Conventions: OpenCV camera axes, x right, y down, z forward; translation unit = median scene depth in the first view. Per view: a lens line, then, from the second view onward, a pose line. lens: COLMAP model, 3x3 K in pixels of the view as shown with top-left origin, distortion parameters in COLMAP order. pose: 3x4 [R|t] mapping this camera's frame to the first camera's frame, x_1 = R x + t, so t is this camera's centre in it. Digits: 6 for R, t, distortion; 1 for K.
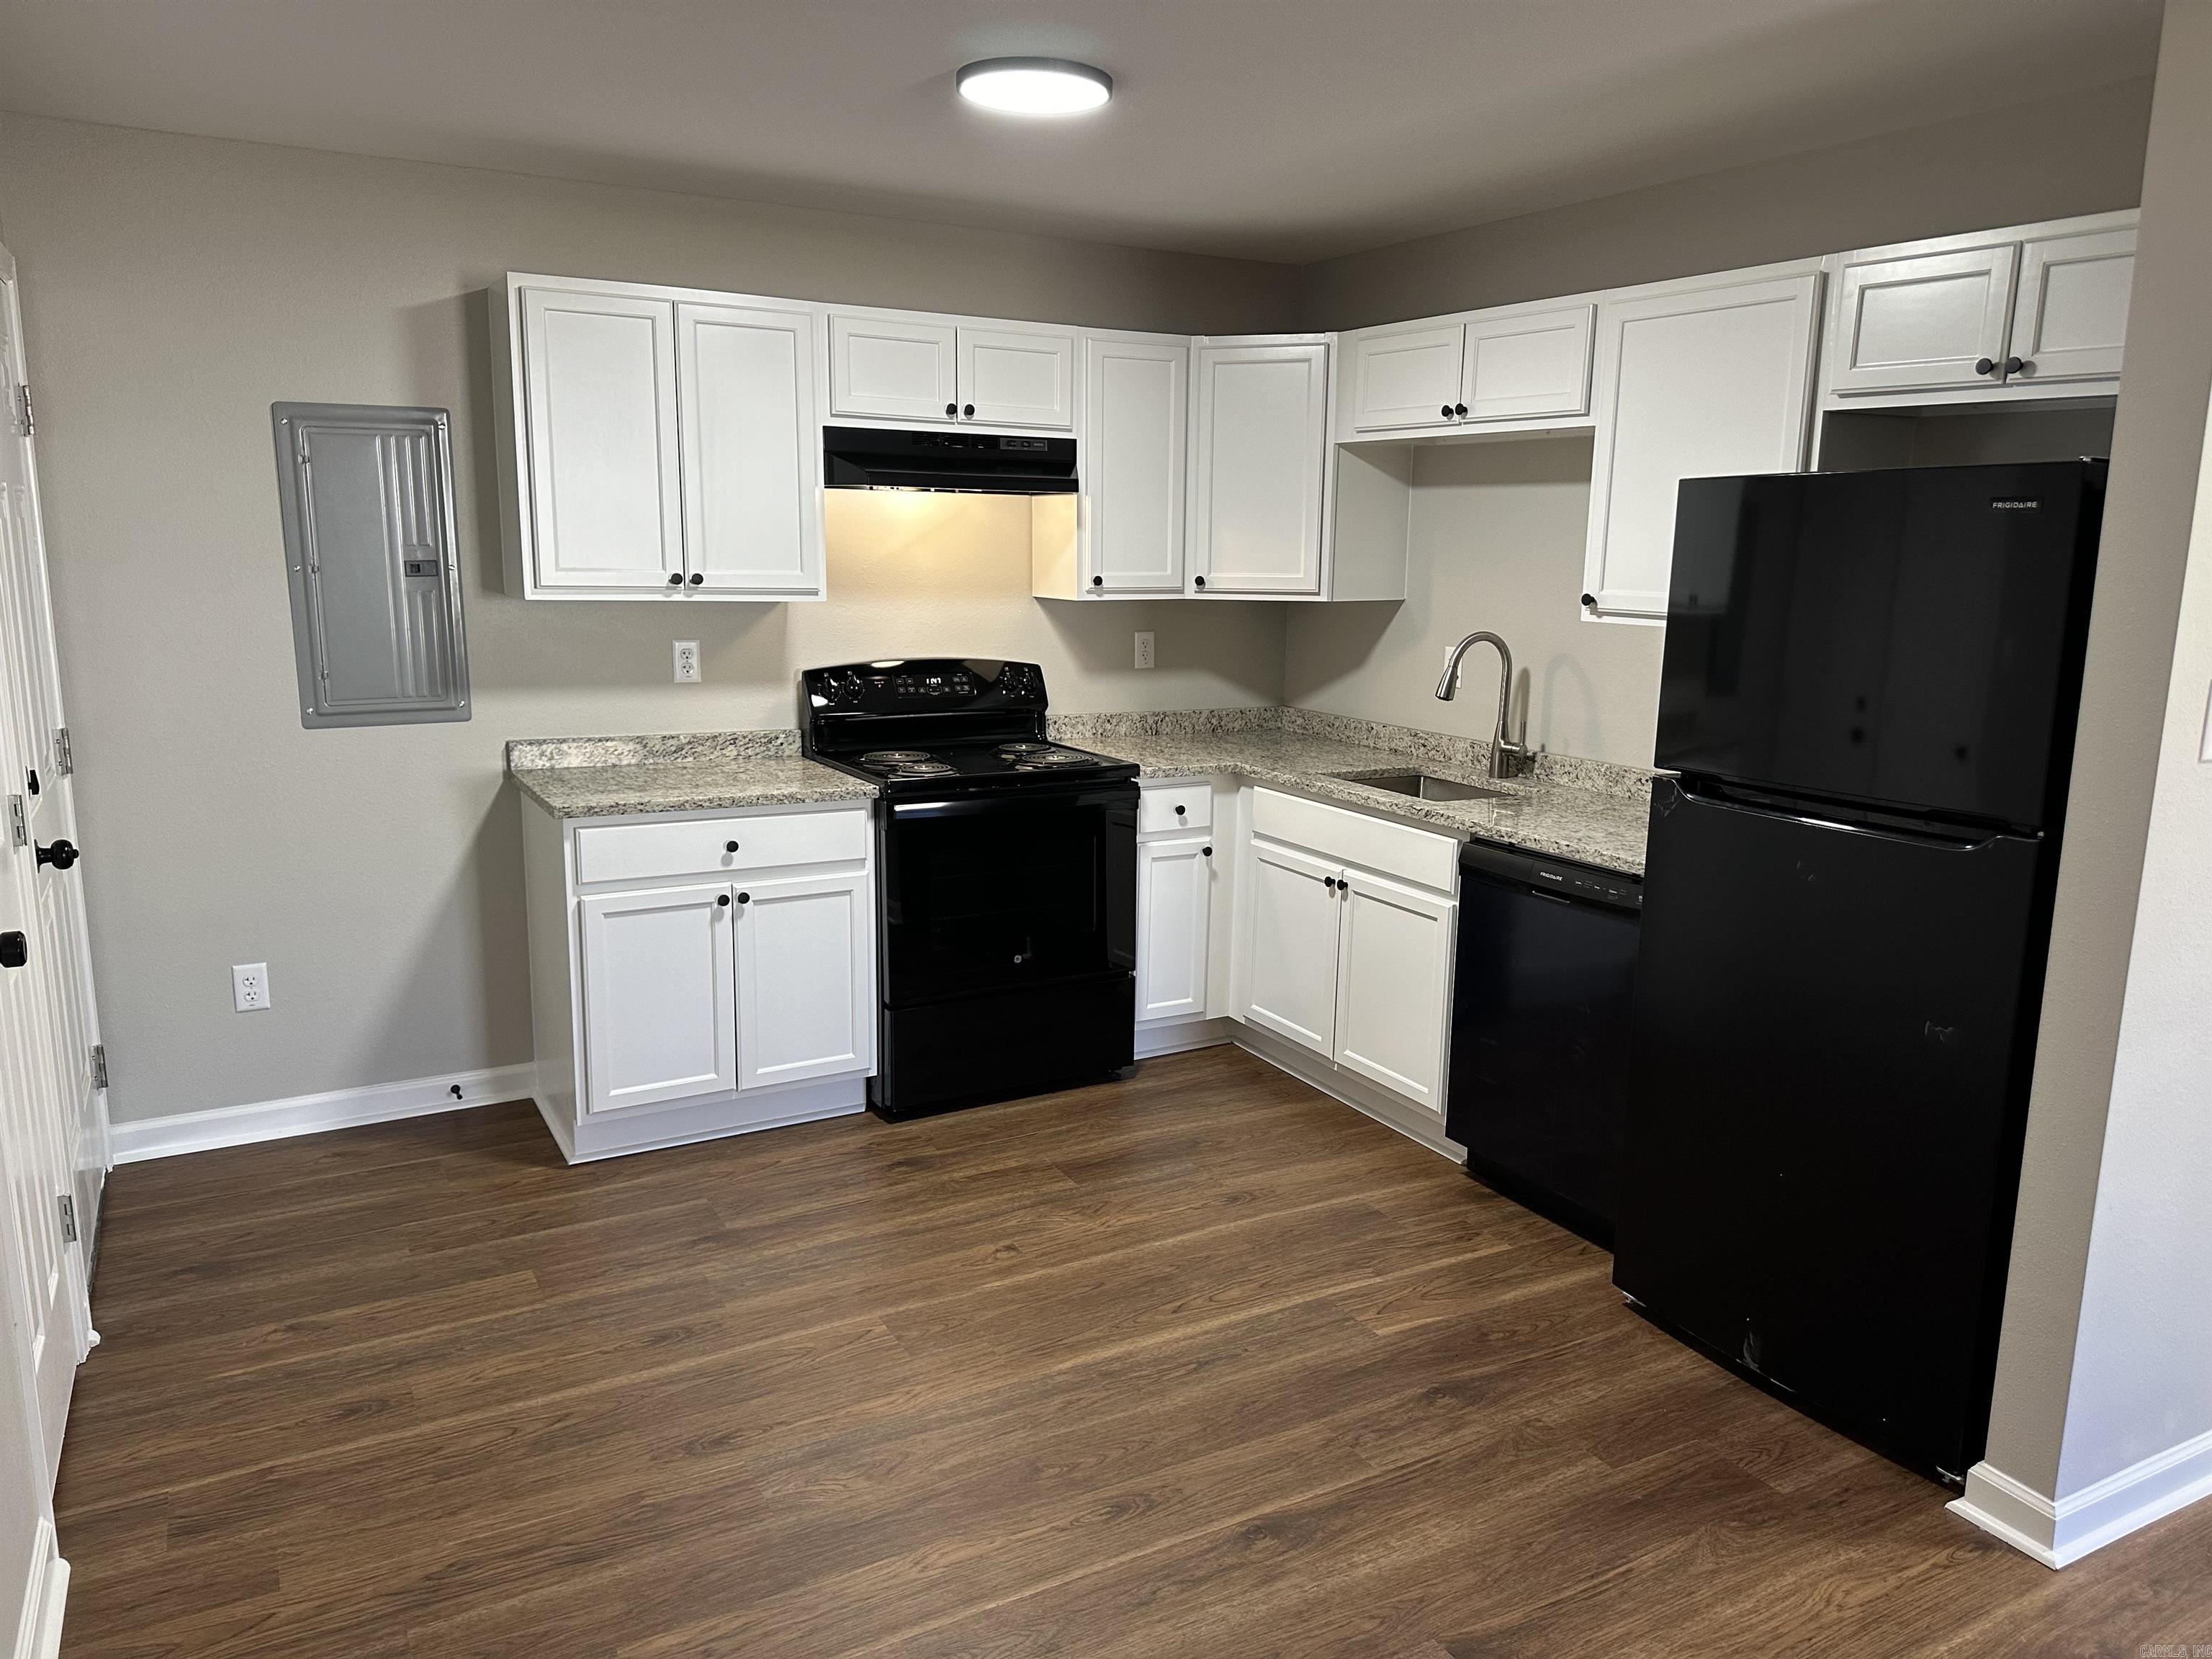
lens RADIAL K [[1541.9, 0, 1098.6], [0, 1541.9, 830.6], [0, 0, 1]] dist [0.136645, -0.168371]
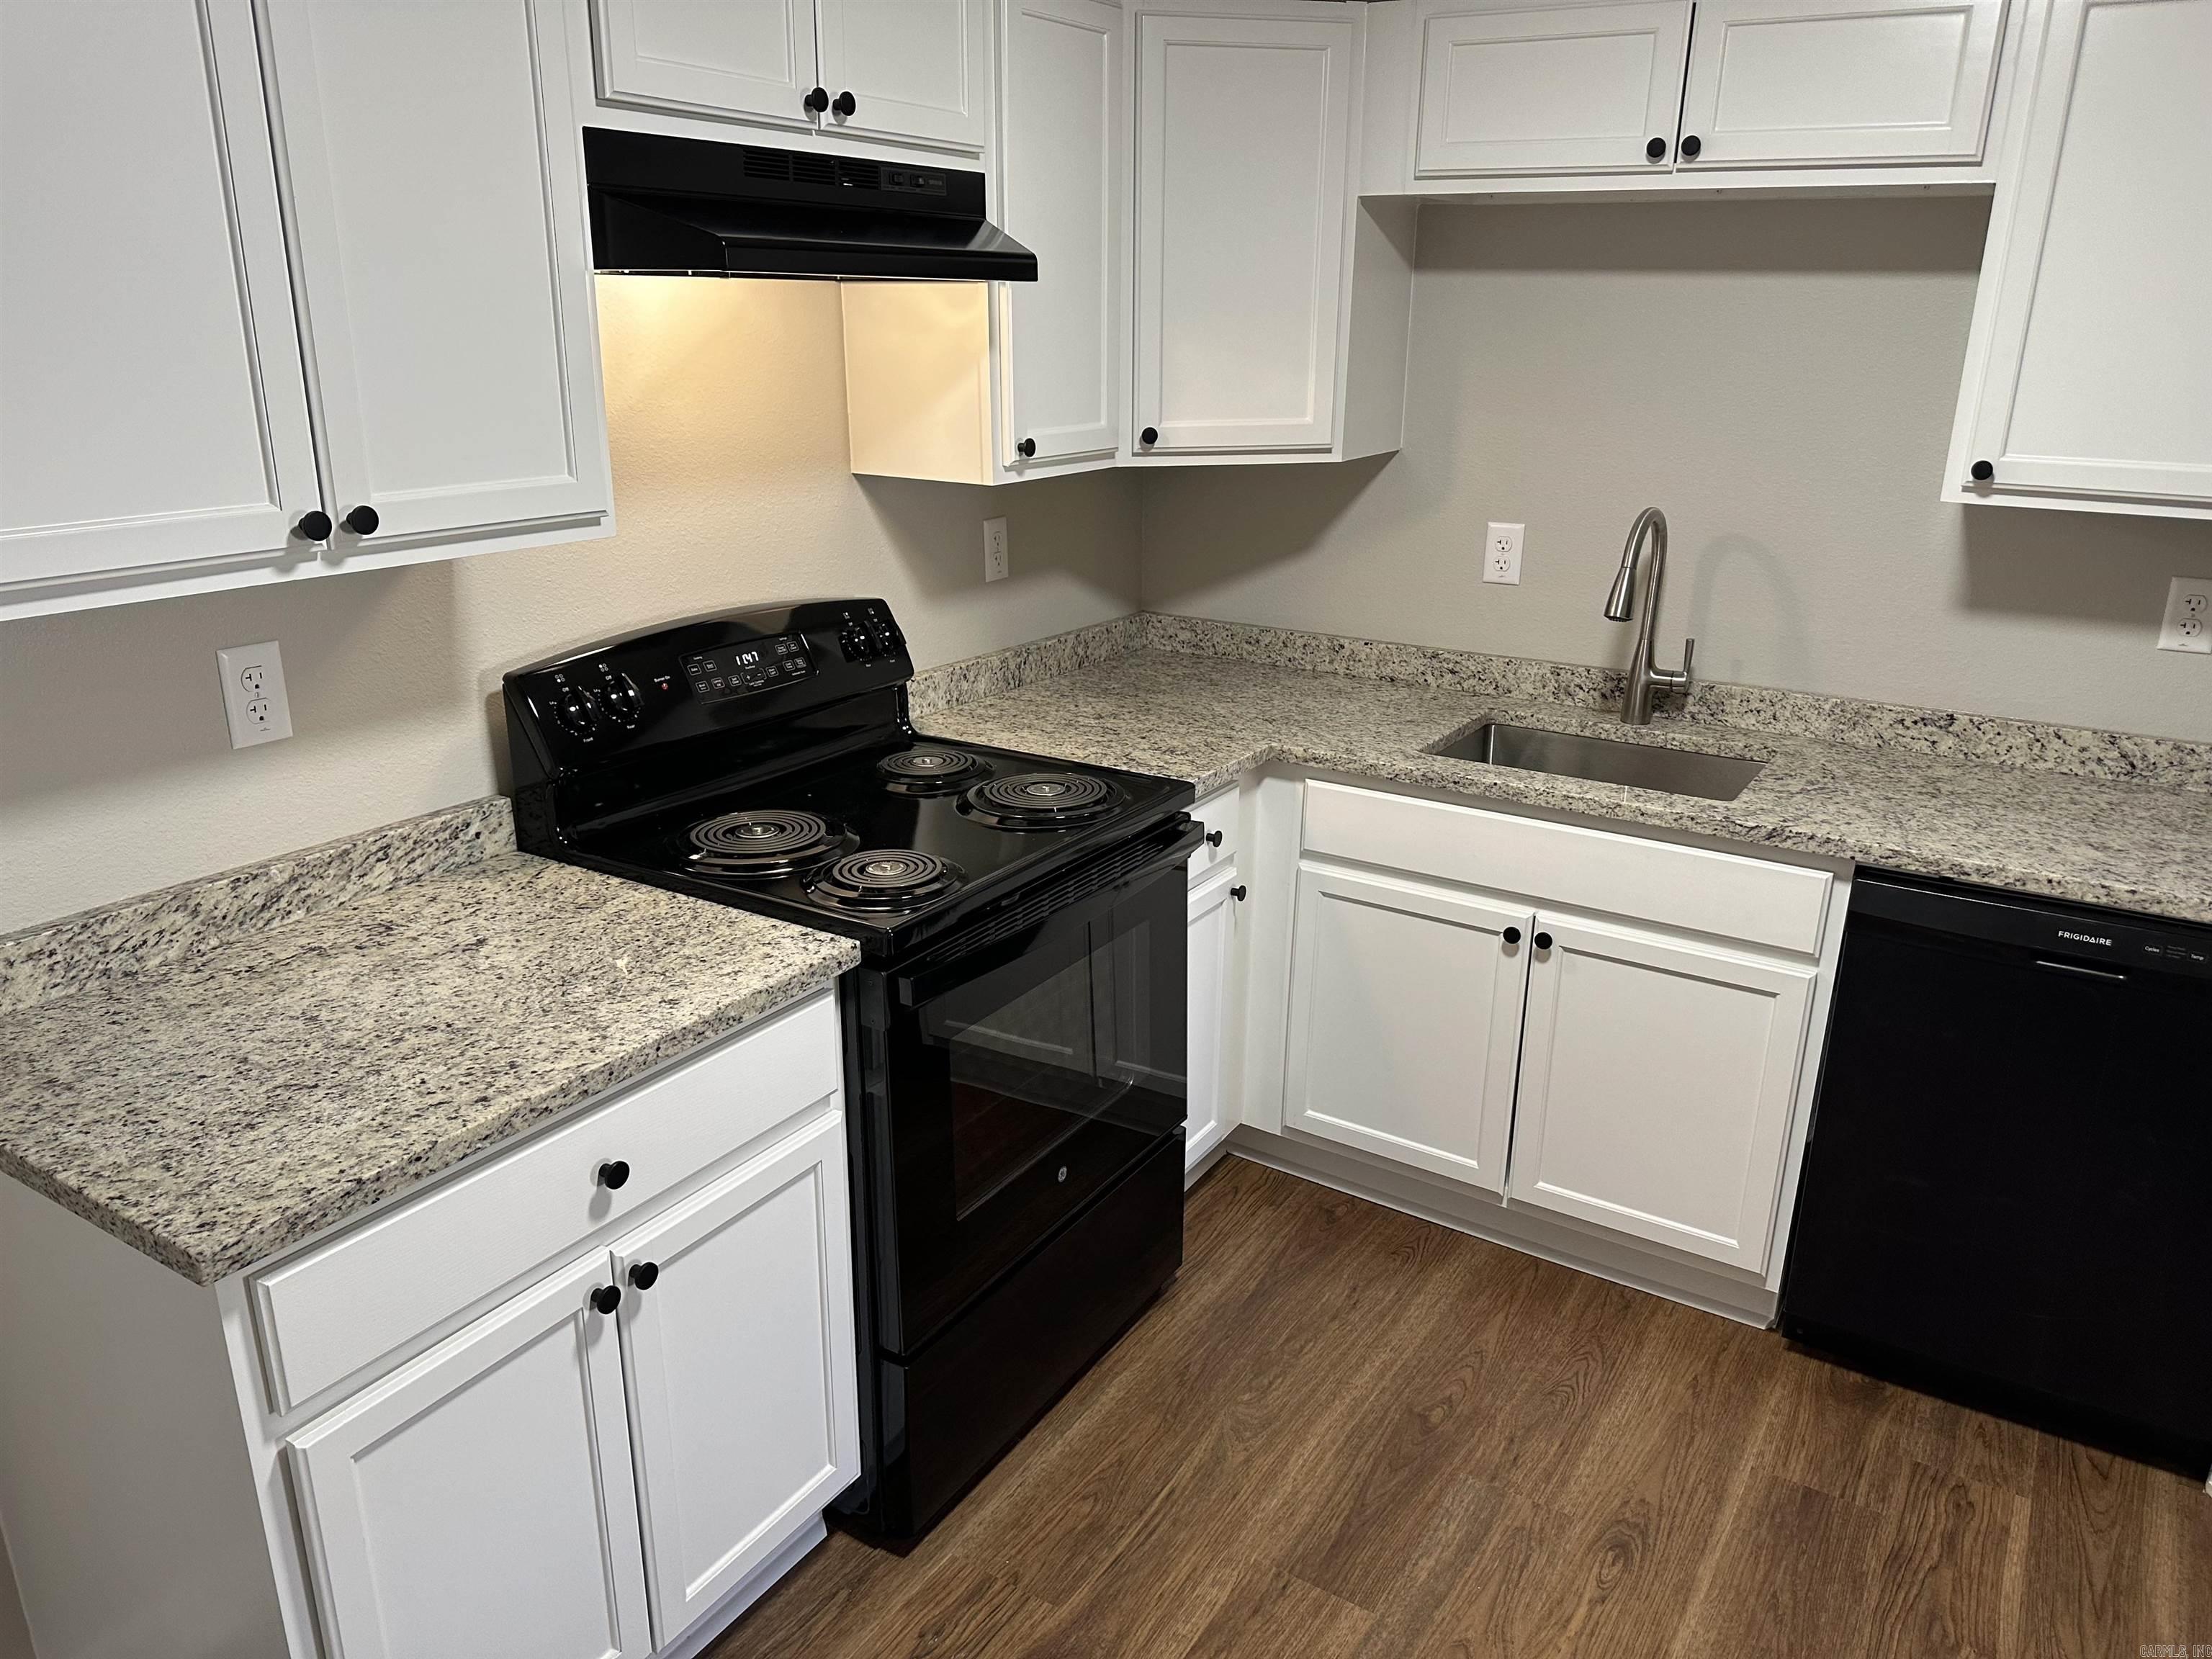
lens RADIAL K [[1560.4, 0, 1106.0], [0, 1560.4, 829.5], [0, 0, 1]] dist [0.045530, -0.061437]
pose [[0.878360, -0.157618, 0.451265, -0.259554], [0.095201, 0.982842, 0.157985, -0.118142], [-0.468423, -0.095806, 0.878294, 0.507592]]
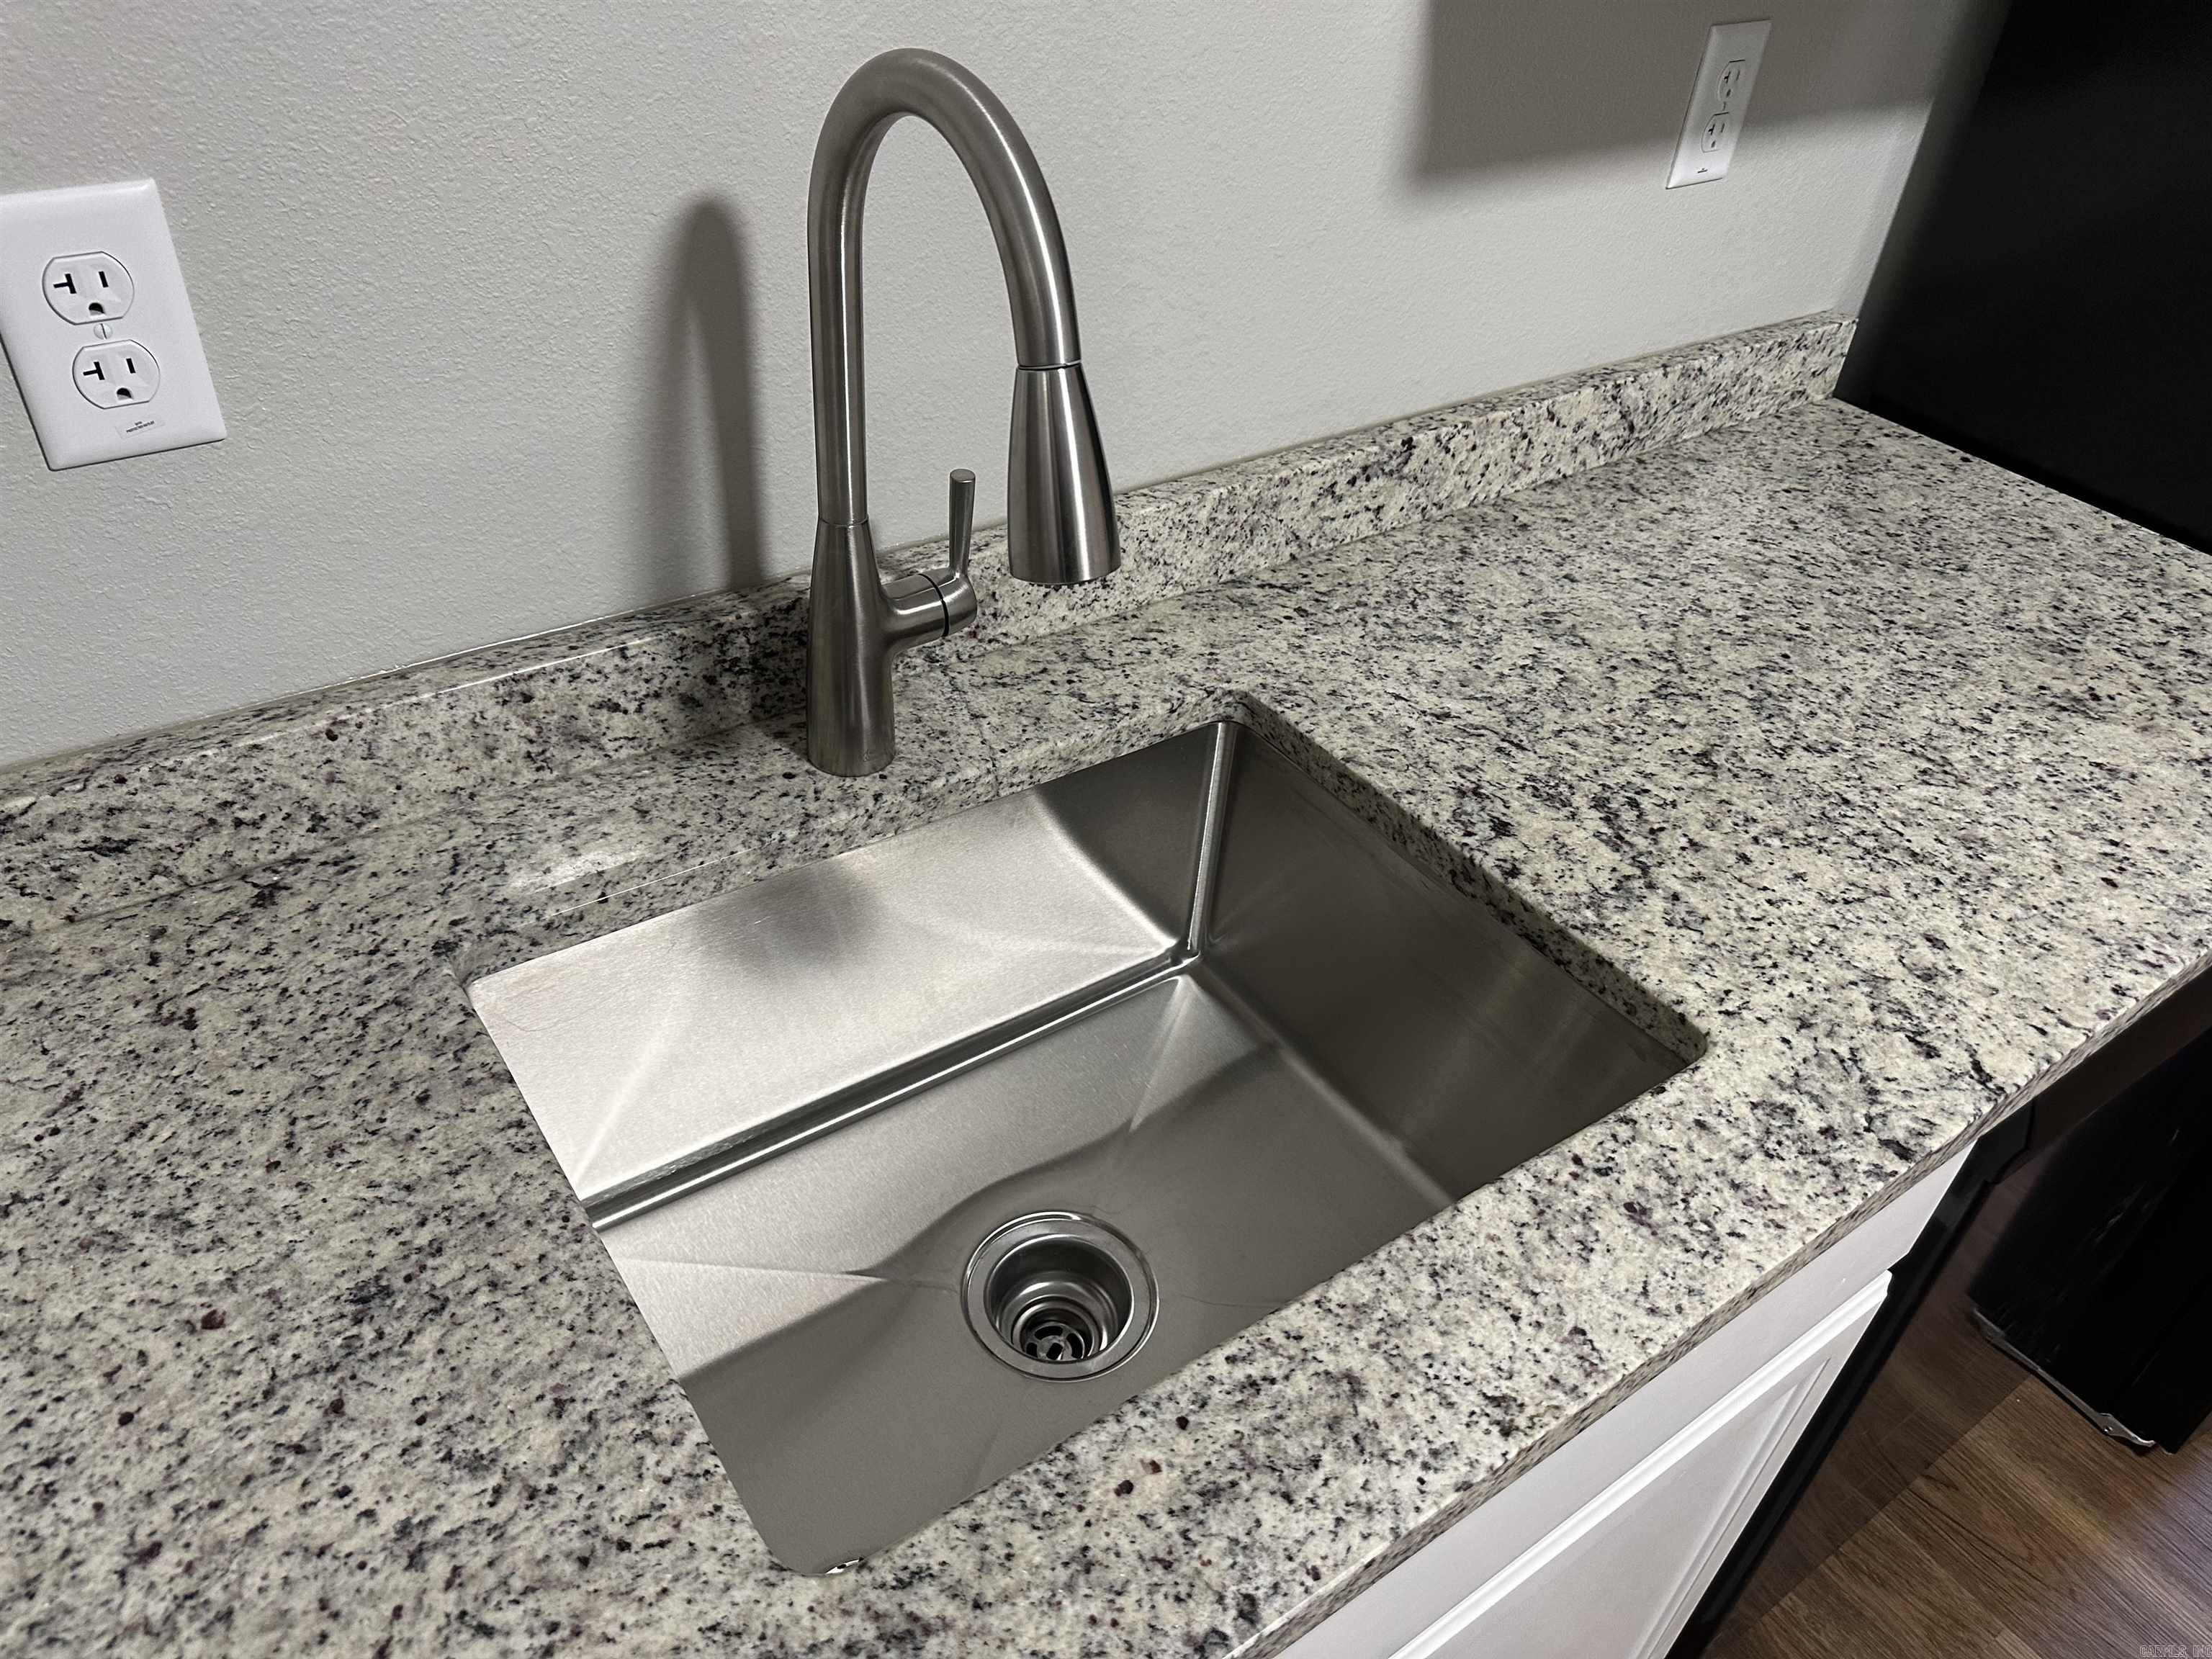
lens RADIAL K [[1585.0, 0, 1071.1], [0, 1585.0, 826.5], [0, 0, 1]] dist [0.091634, -0.154395]
pose [[-0.089030, -0.631471, 0.770271, 0.073101], [0.130569, 0.759270, 0.637543, -0.167289], [-0.987434, 0.157334, 0.014853, 0.970413]]
